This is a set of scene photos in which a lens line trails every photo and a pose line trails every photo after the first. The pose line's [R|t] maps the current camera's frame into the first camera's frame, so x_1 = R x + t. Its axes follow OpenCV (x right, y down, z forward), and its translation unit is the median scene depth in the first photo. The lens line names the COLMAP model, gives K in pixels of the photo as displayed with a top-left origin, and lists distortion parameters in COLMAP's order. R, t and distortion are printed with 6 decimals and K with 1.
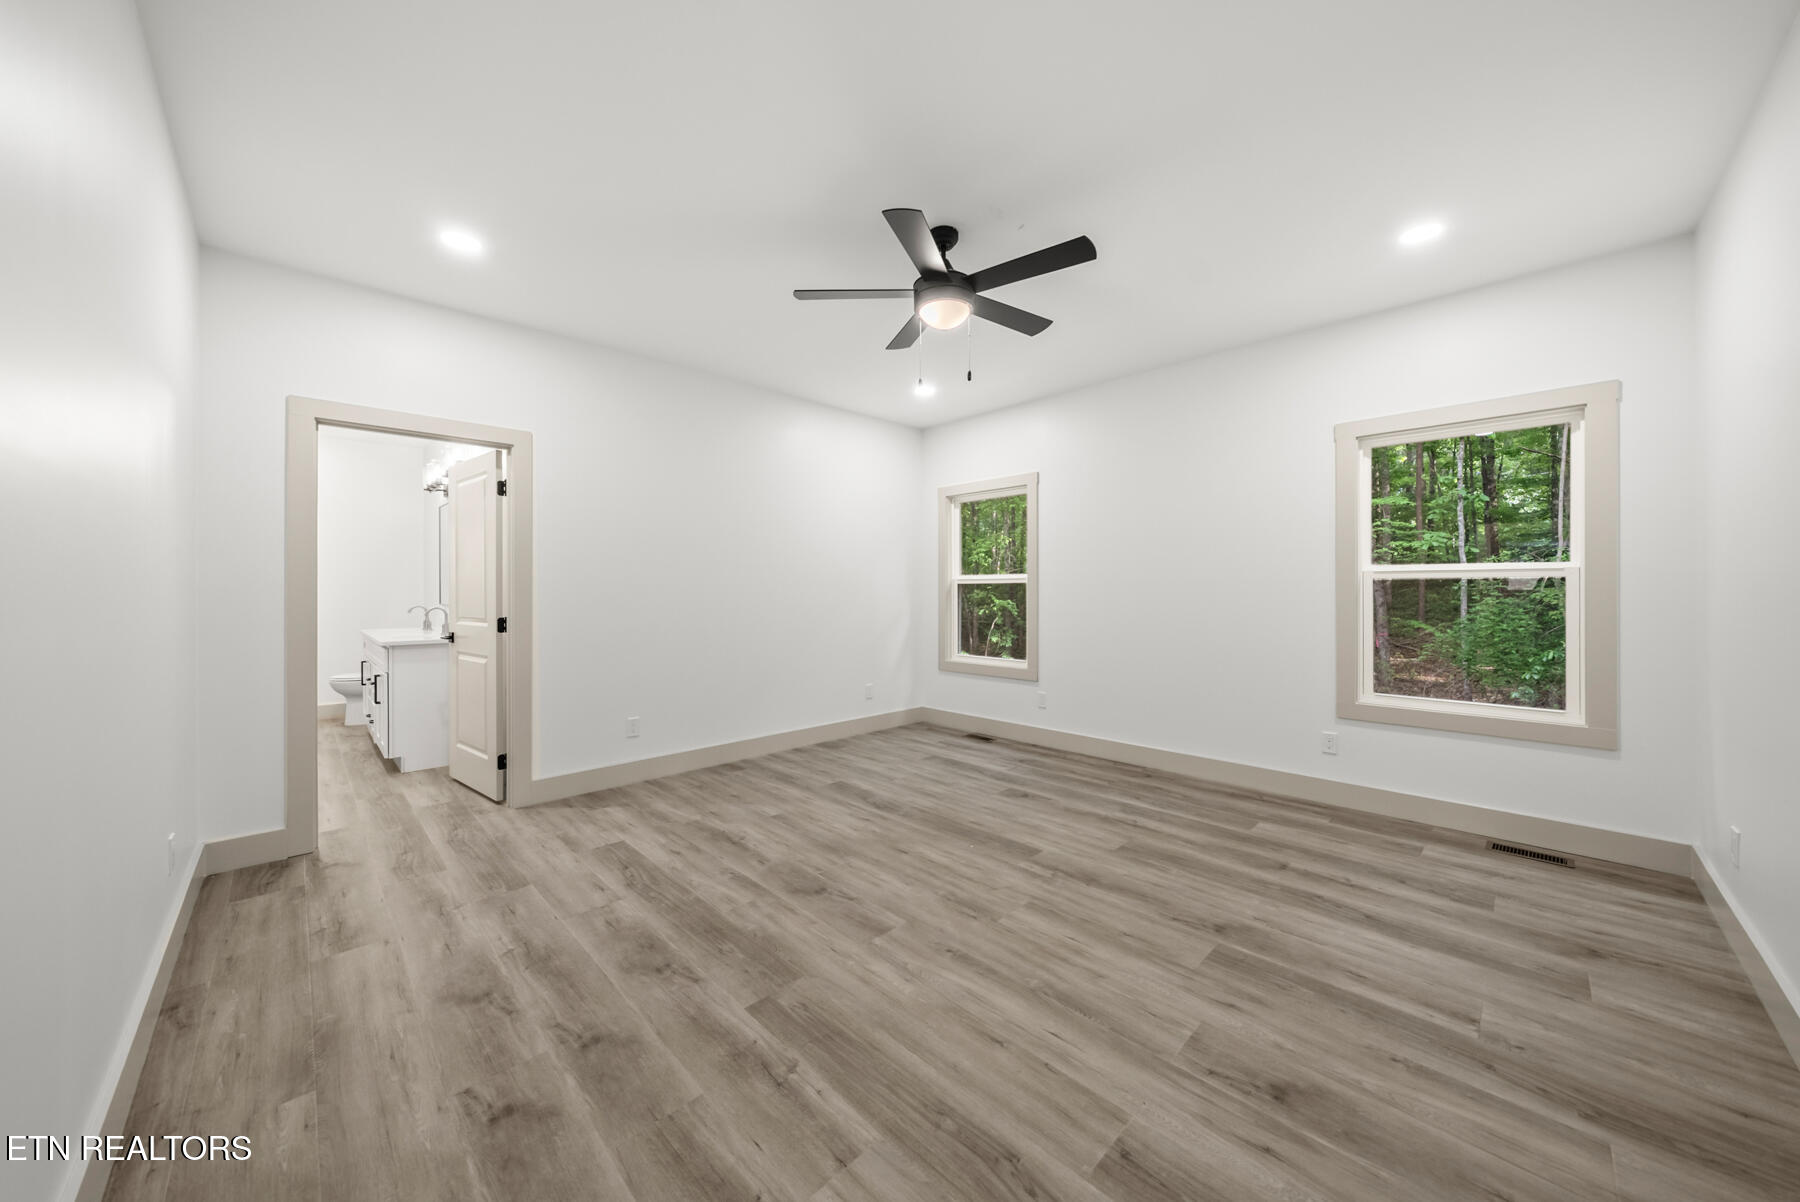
lens RADIAL K [[618.4, 0, 896.1], [0, 618.4, 603.8], [0, 0, 1]] dist [-0.003829, 0.000356]
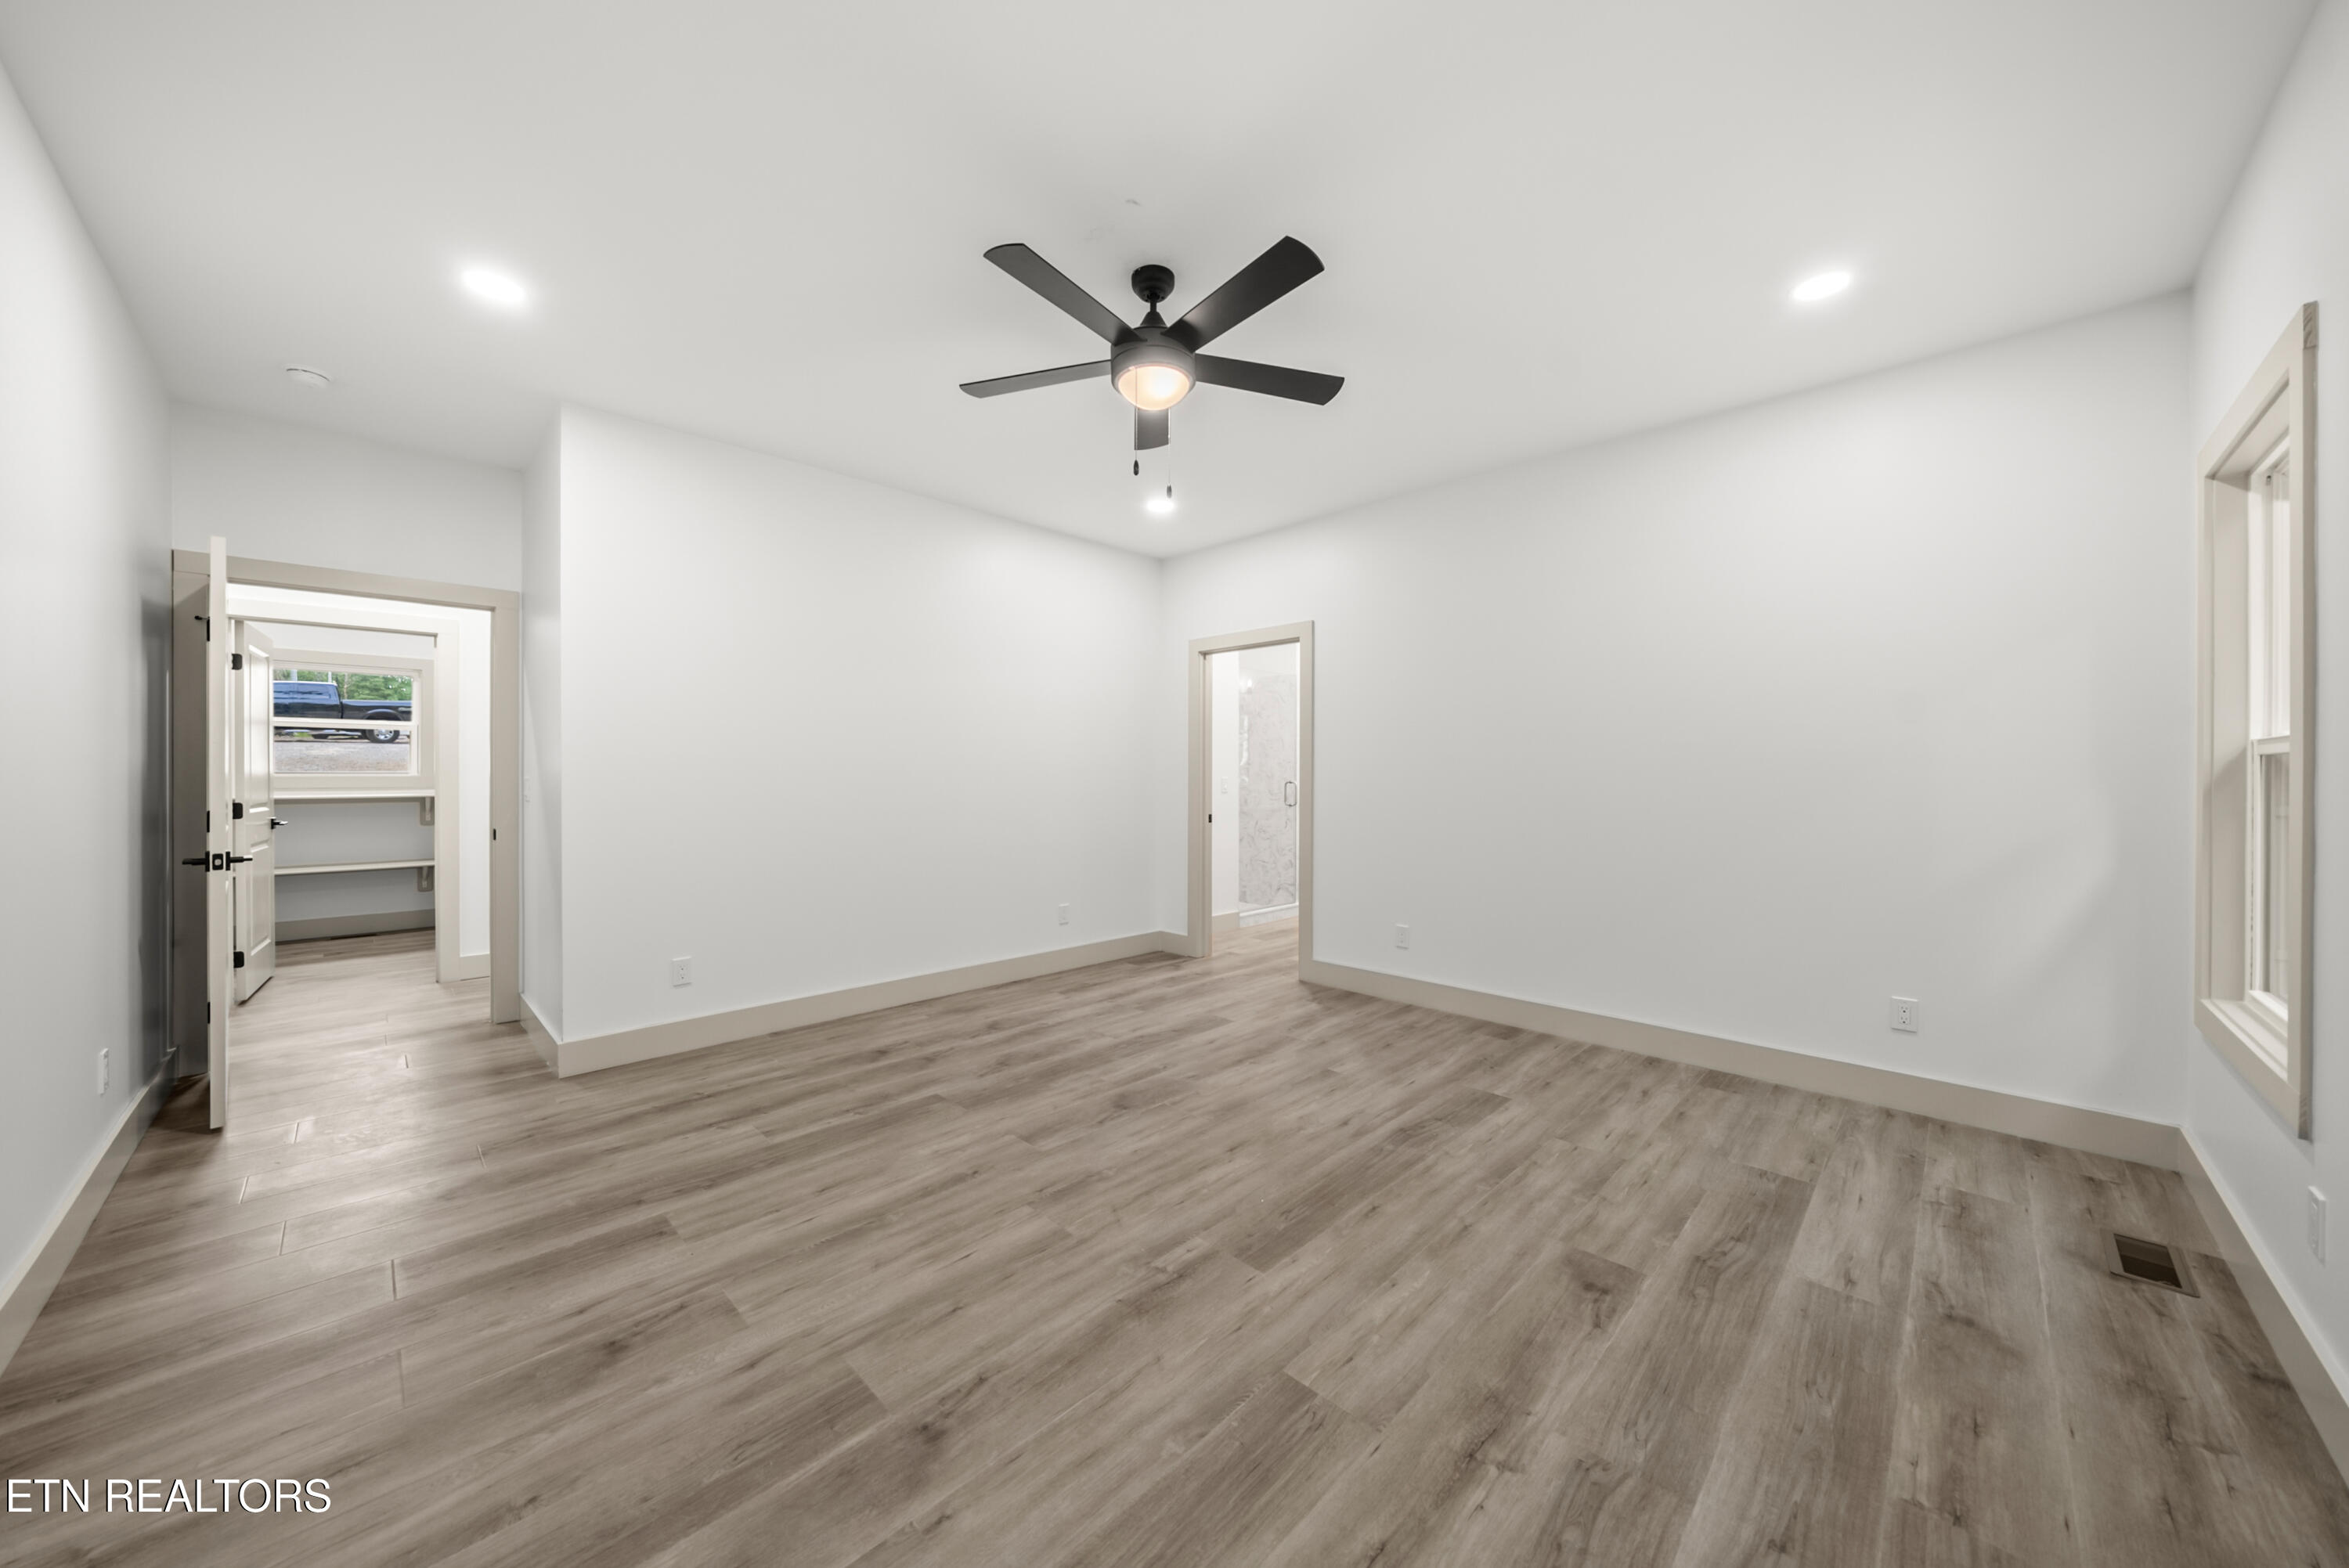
lens RADIAL K [[806.9, 0, 1164.3], [0, 806.9, 776.1], [0, 0, 1]] dist [-0.003829, 0.000356]
pose [[0.019438, 0.004013, -0.999803, 1.070034], [-0.022063, 0.999750, 0.003584, -0.021722], [0.999568, 0.021989, 0.019522, 1.049889]]
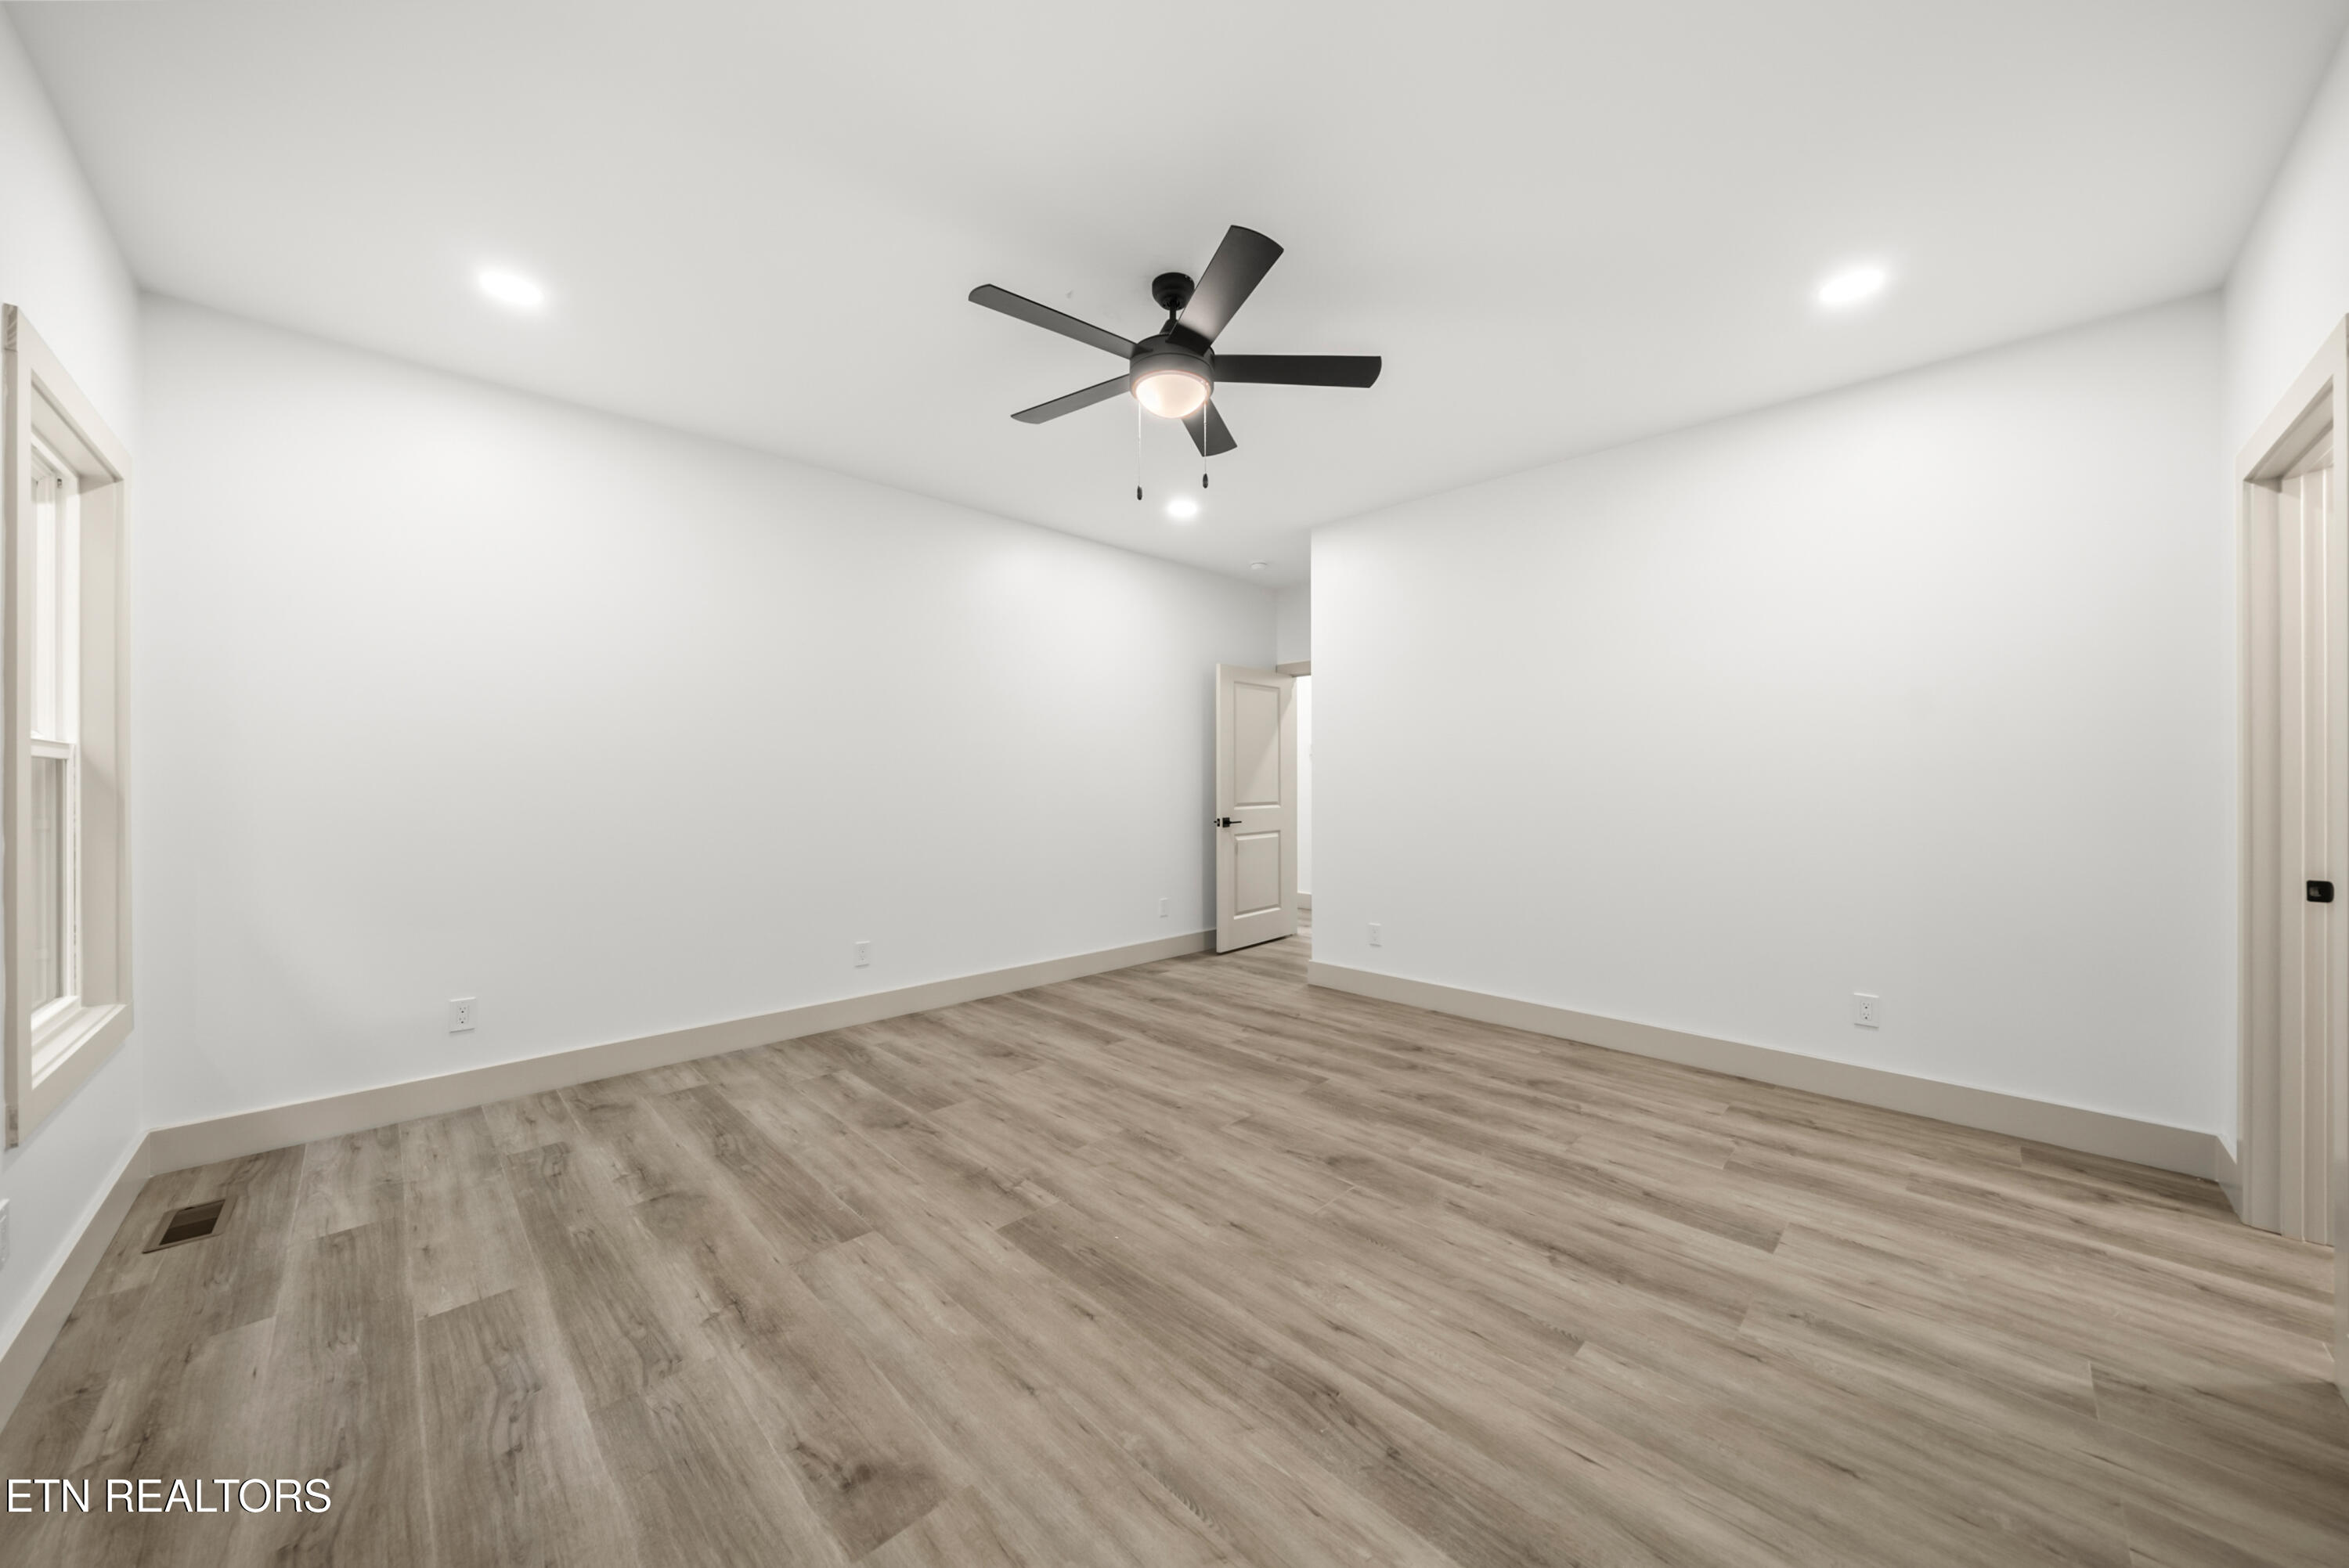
lens RADIAL K [[806.9, 0, 1189.7], [0, 806.9, 762.5], [0, 0, 1]] dist [-0.003829, 0.000356]
pose [[-0.999515, 0.001631, -0.031083, 0.093345], [0.001633, 0.999999, -0.000032, -0.044339], [0.031083, -0.000083, -0.999517, 2.063199]]
